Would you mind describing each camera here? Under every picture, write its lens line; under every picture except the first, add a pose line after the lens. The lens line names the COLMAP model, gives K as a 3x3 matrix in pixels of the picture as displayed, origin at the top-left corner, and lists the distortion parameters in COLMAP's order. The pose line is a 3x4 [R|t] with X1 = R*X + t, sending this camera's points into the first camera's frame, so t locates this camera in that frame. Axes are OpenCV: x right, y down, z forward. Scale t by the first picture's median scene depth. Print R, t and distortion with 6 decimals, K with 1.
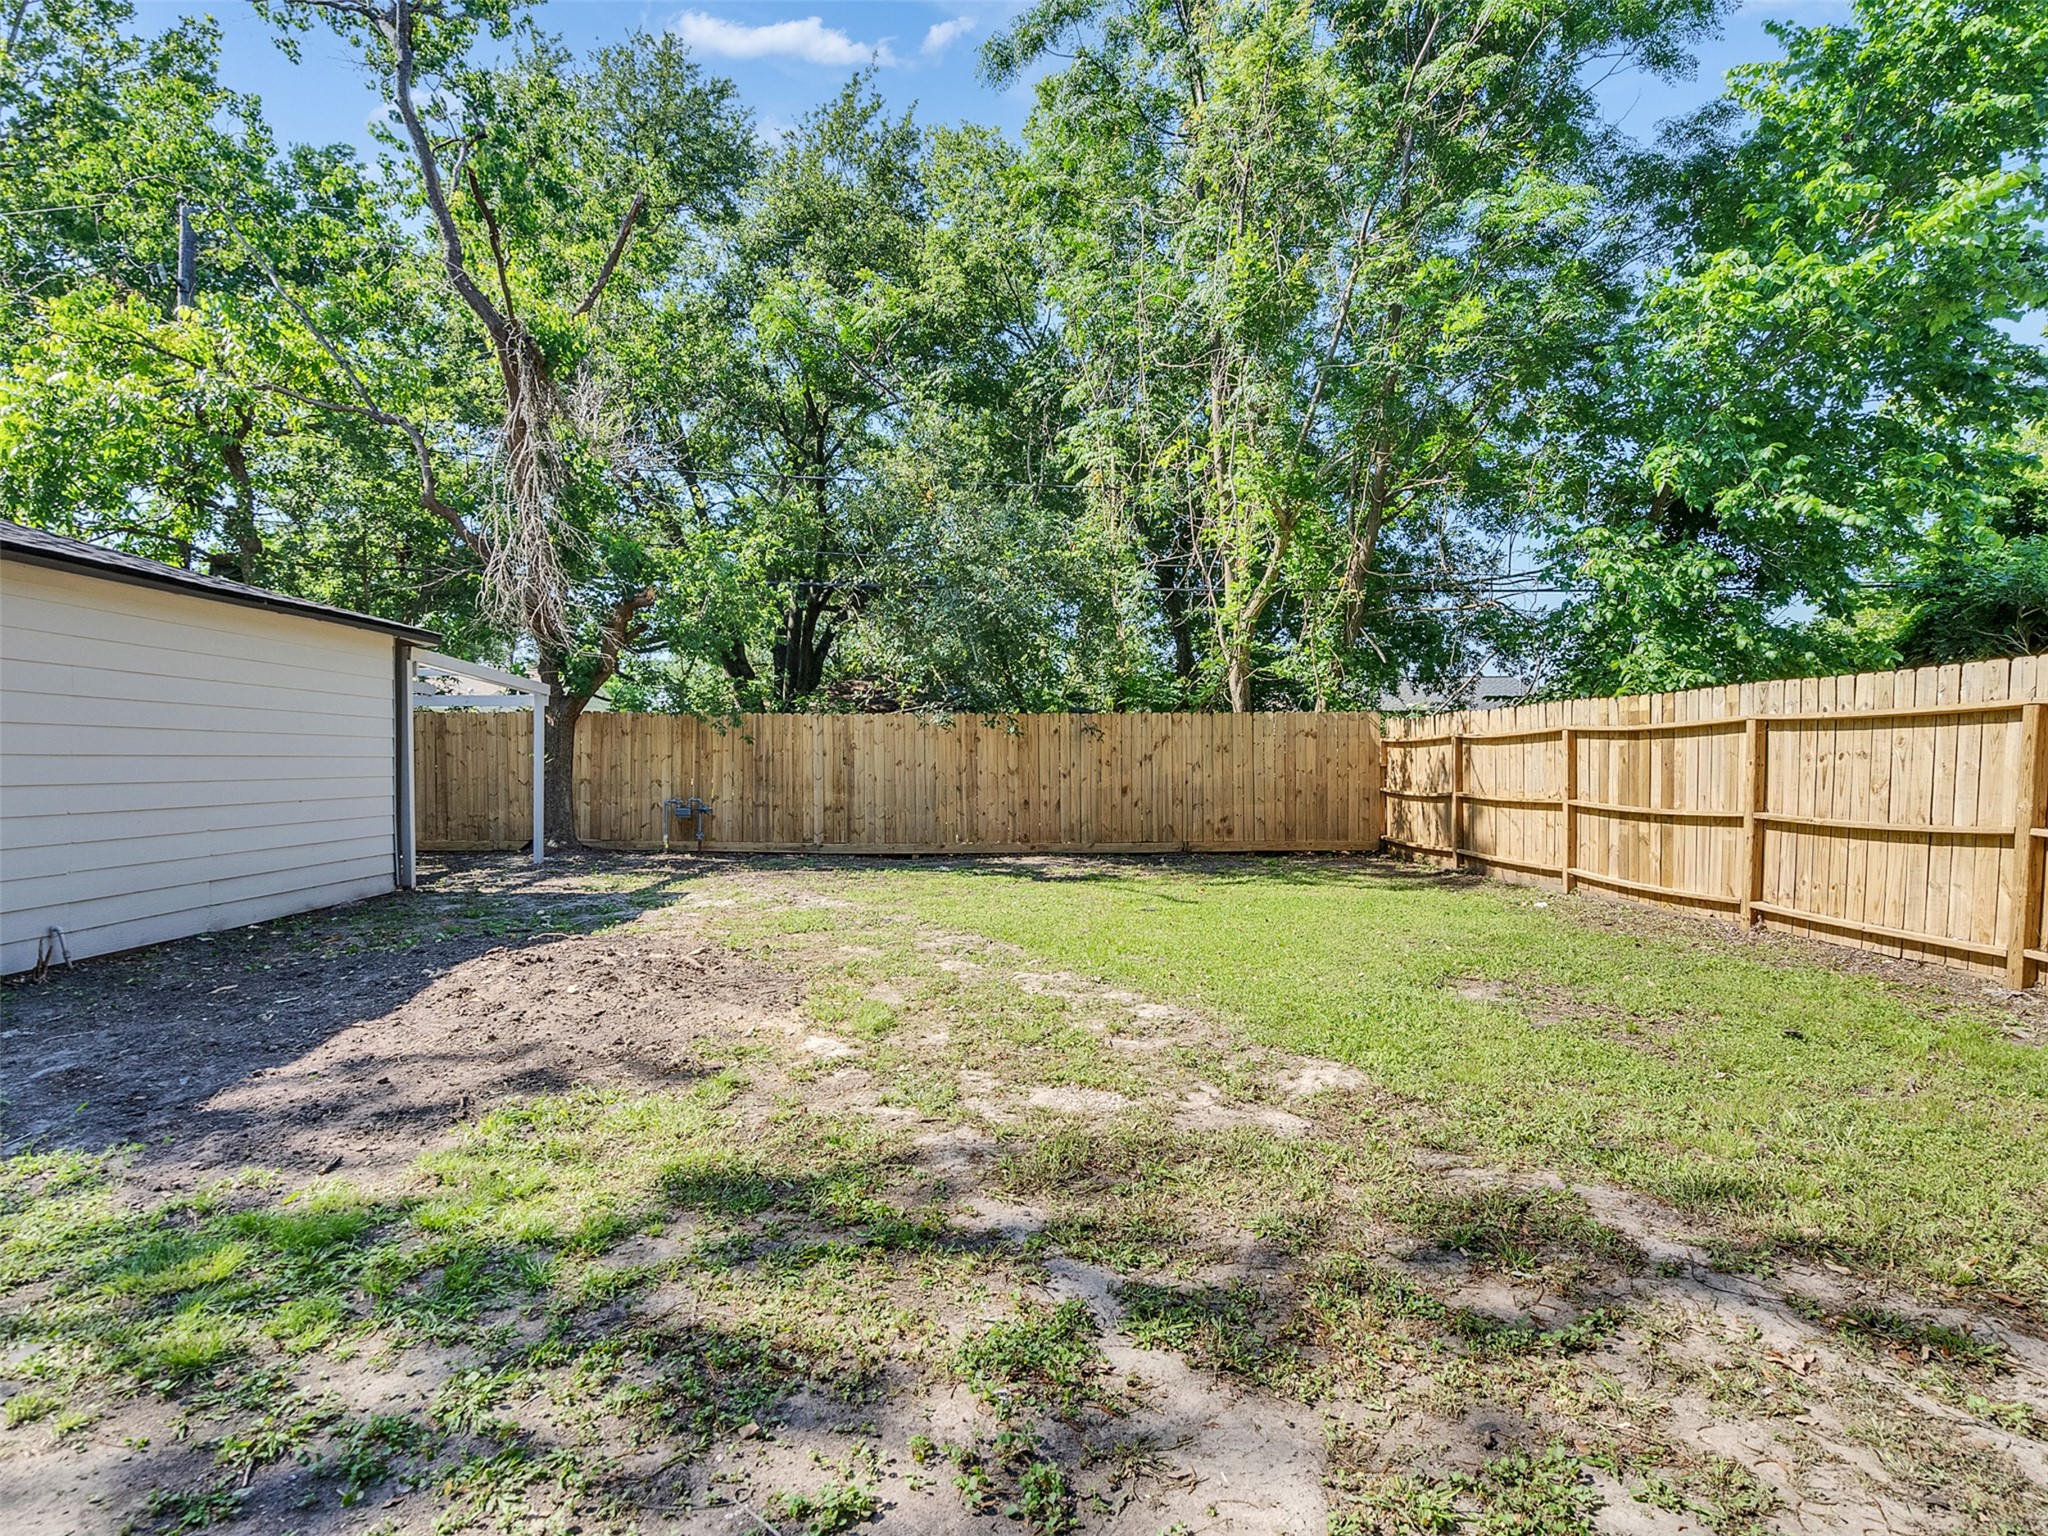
lens RADIAL K [[1043.6, 0, 1008.1], [0, 1043.6, 768.4], [0, 0, 1]] dist [-0.008711, 0.005341]
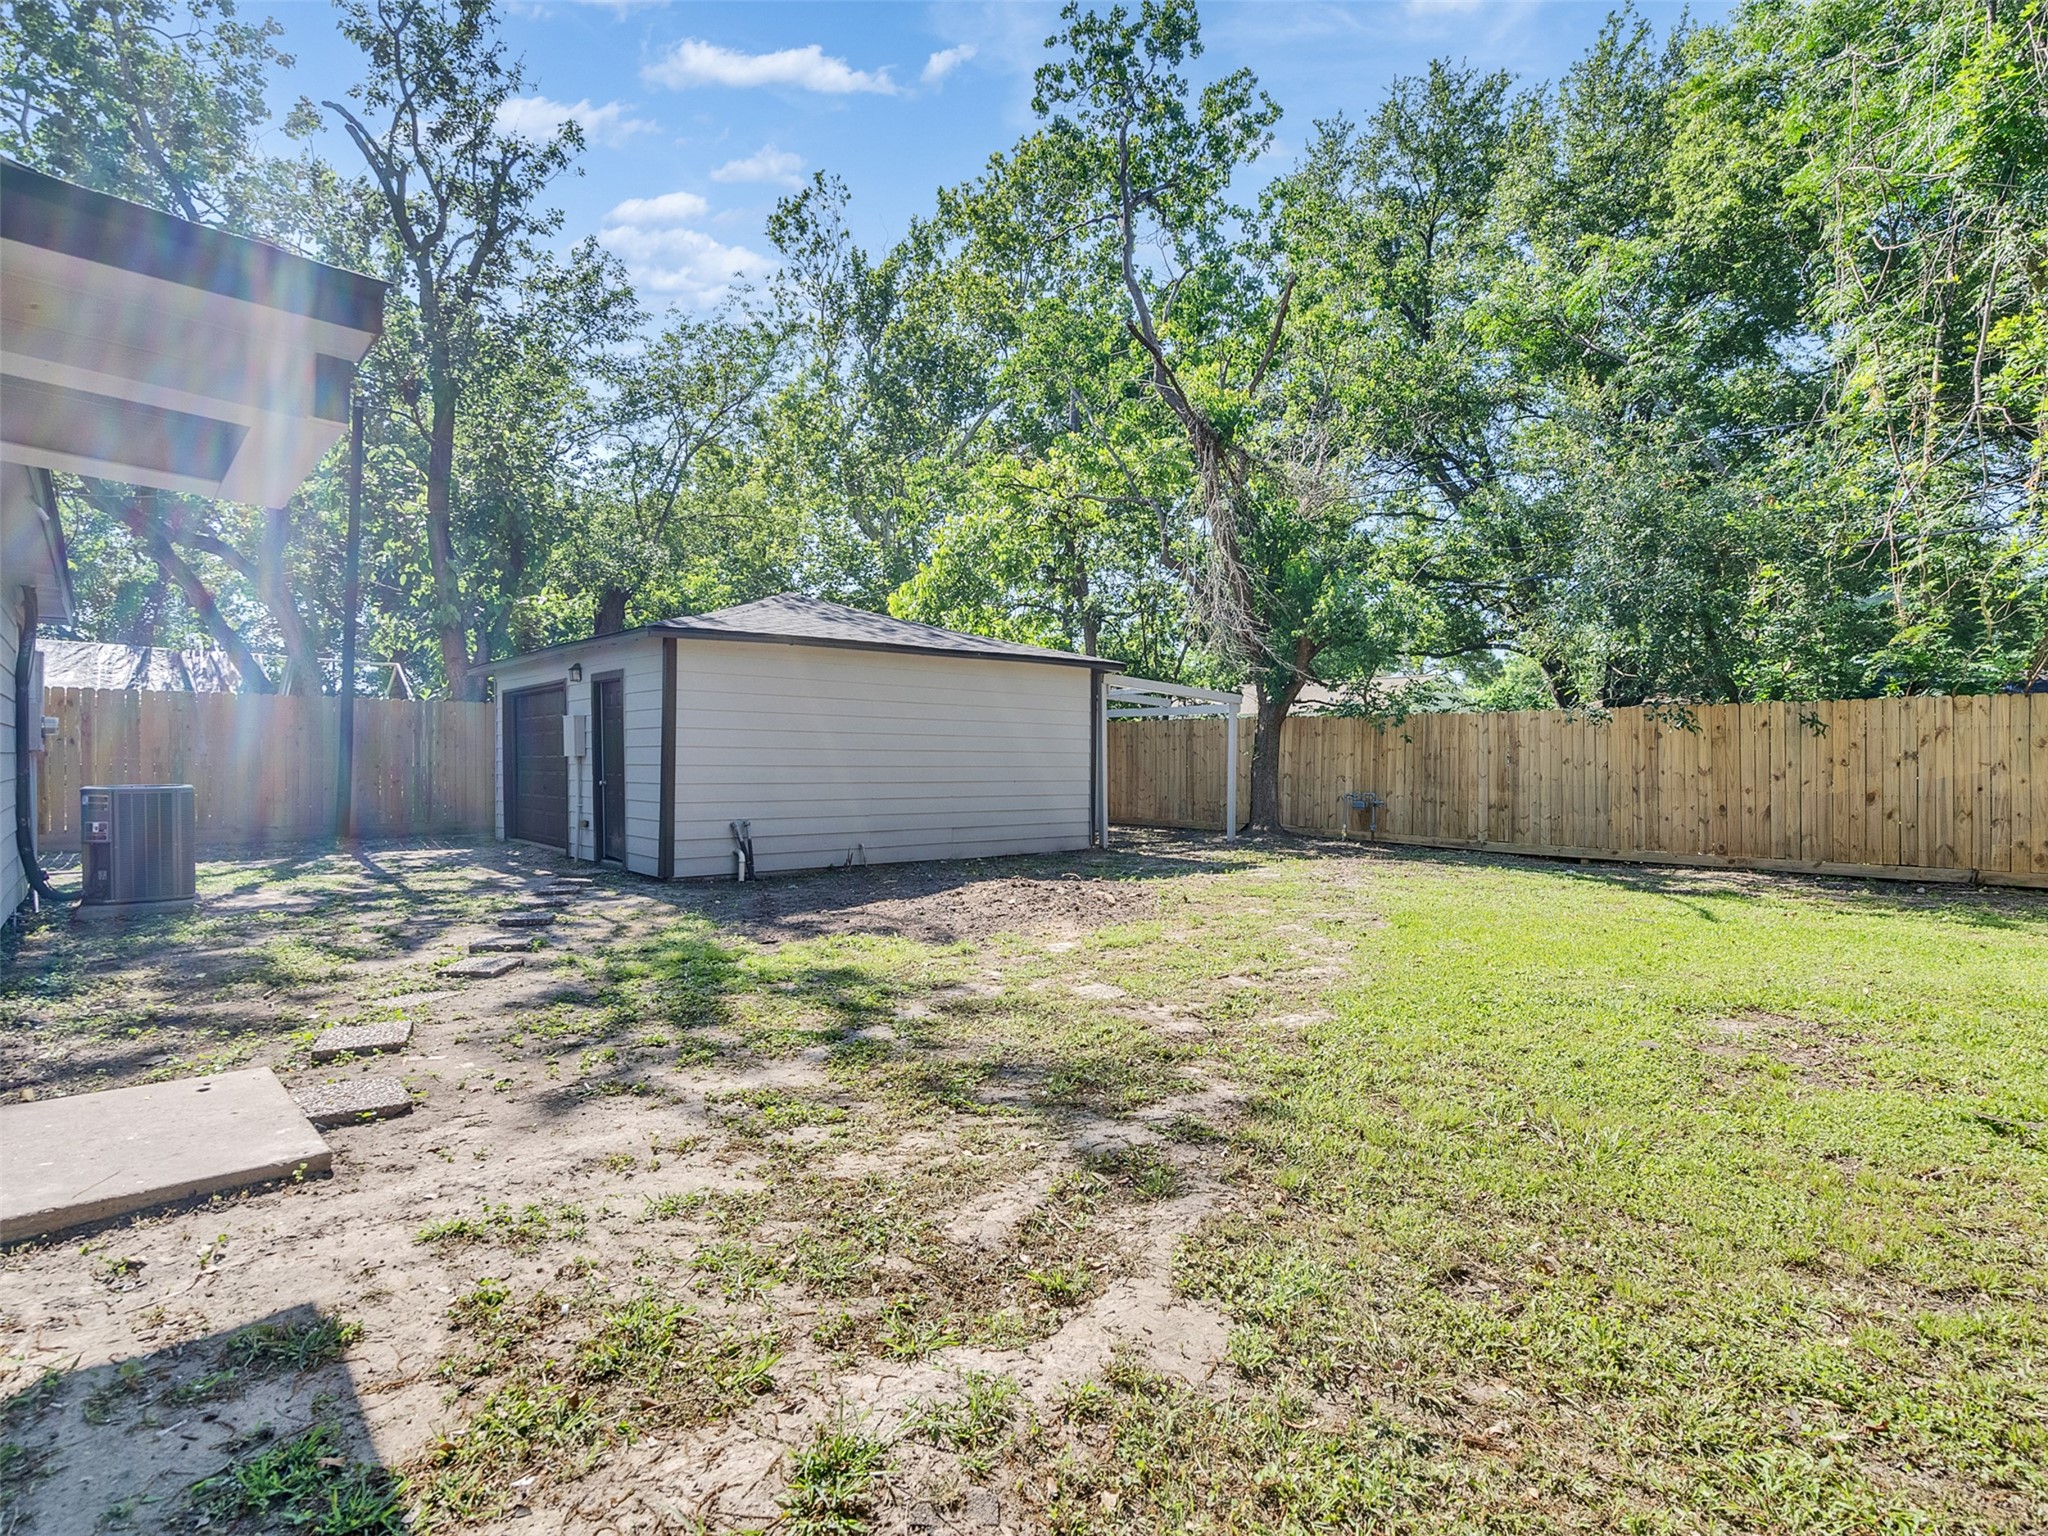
lens RADIAL K [[1043.6, 0, 1008.1], [0, 1043.6, 768.4], [0, 0, 1]] dist [-0.008711, 0.005341]
pose [[0.646925, 0.009411, -0.762496, 0.523663], [-0.012131, 0.999924, 0.002050, 0.010051], [0.762457, 0.007924, 0.646990, 0.005724]]
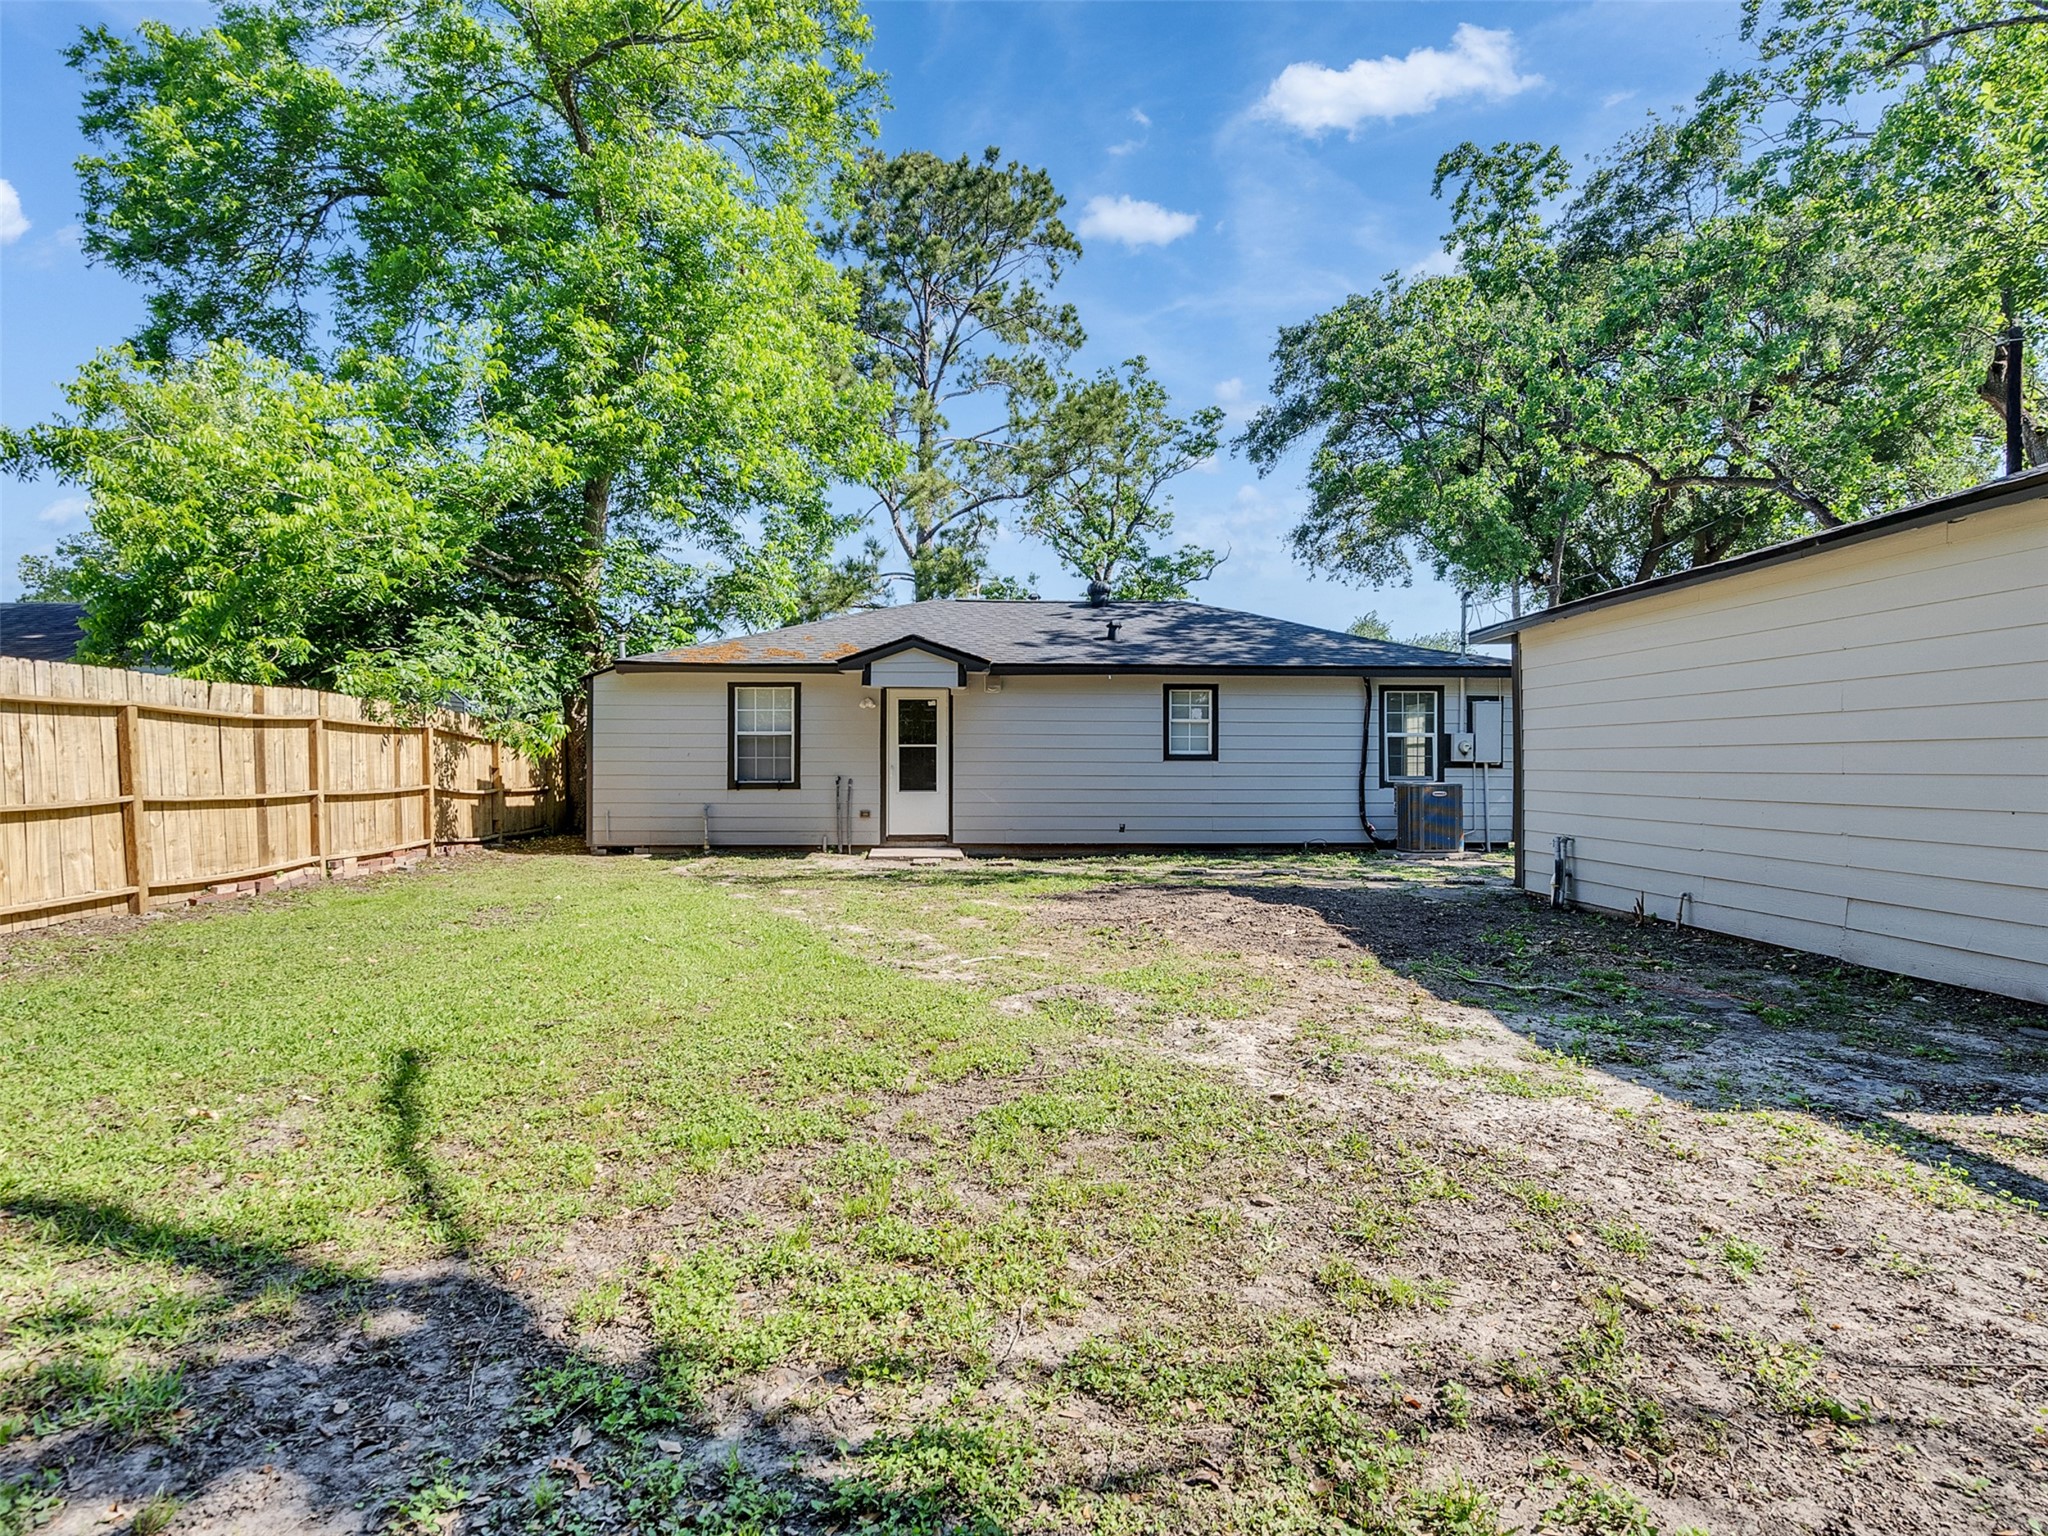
lens RADIAL K [[1043.6, 0, 1008.1], [0, 1043.6, 768.4], [0, 0, 1]] dist [-0.008711, 0.005341]
pose [[-0.998644, -0.001233, -0.052046, -0.079576], [-0.001494, 0.999987, 0.004968, 0.007097], [0.052039, 0.005039, -0.998632, 1.698410]]
